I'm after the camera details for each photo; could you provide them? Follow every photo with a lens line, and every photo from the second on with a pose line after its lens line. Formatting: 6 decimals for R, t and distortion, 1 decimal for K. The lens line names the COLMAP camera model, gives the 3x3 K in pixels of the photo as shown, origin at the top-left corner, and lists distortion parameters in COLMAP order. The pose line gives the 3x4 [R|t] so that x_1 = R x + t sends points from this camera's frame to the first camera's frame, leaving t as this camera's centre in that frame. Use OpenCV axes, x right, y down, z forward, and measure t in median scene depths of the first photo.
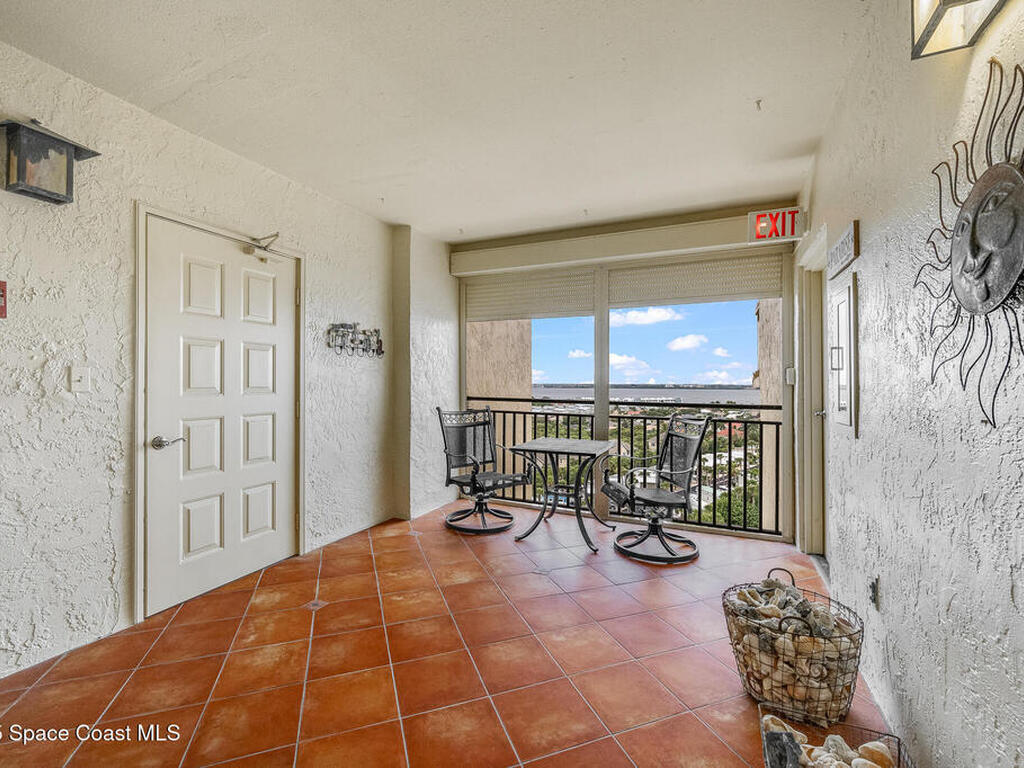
lens RADIAL K [[458.5, 0, 512.0], [0, 458.5, 384.0], [0, 0, 1]] dist [-0.000317, -0.000024]
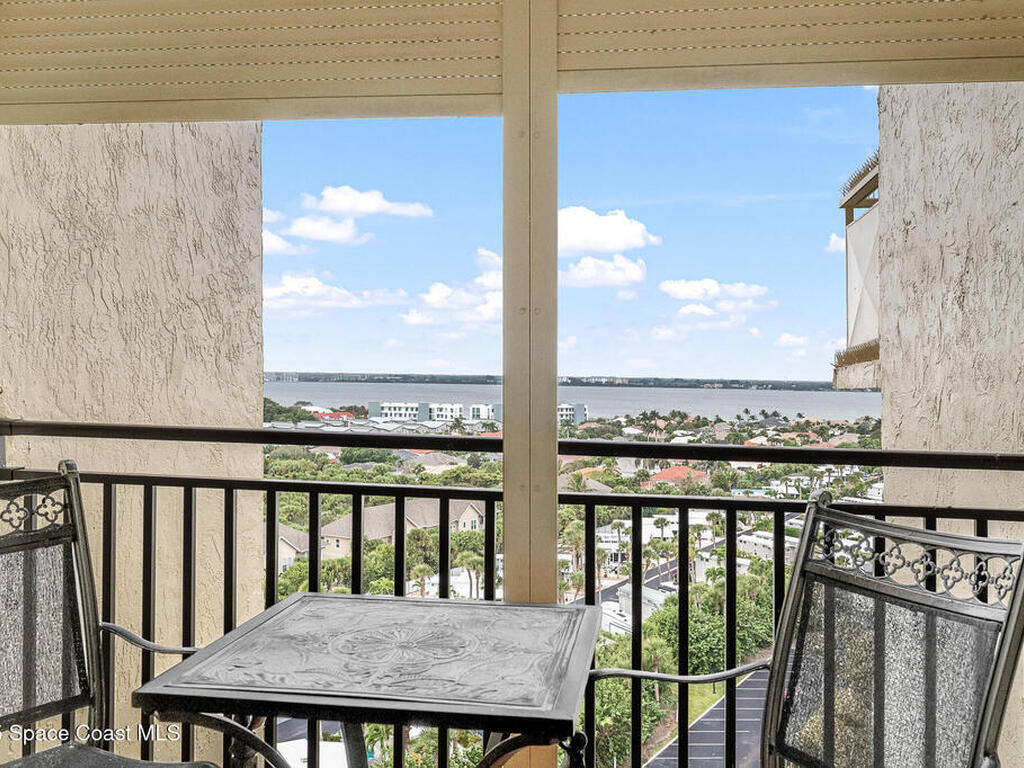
lens RADIAL K [[983.0, 0, 512.0], [0, 983.0, 384.0], [0, 0, 1]] dist [-0.005585, -0.003279]
pose [[0.959491, 0.003254, 0.281720, 0.020409], [-0.006174, 0.999936, 0.009478, -0.000210], [-0.281671, -0.010833, 0.959450, 0.354684]]
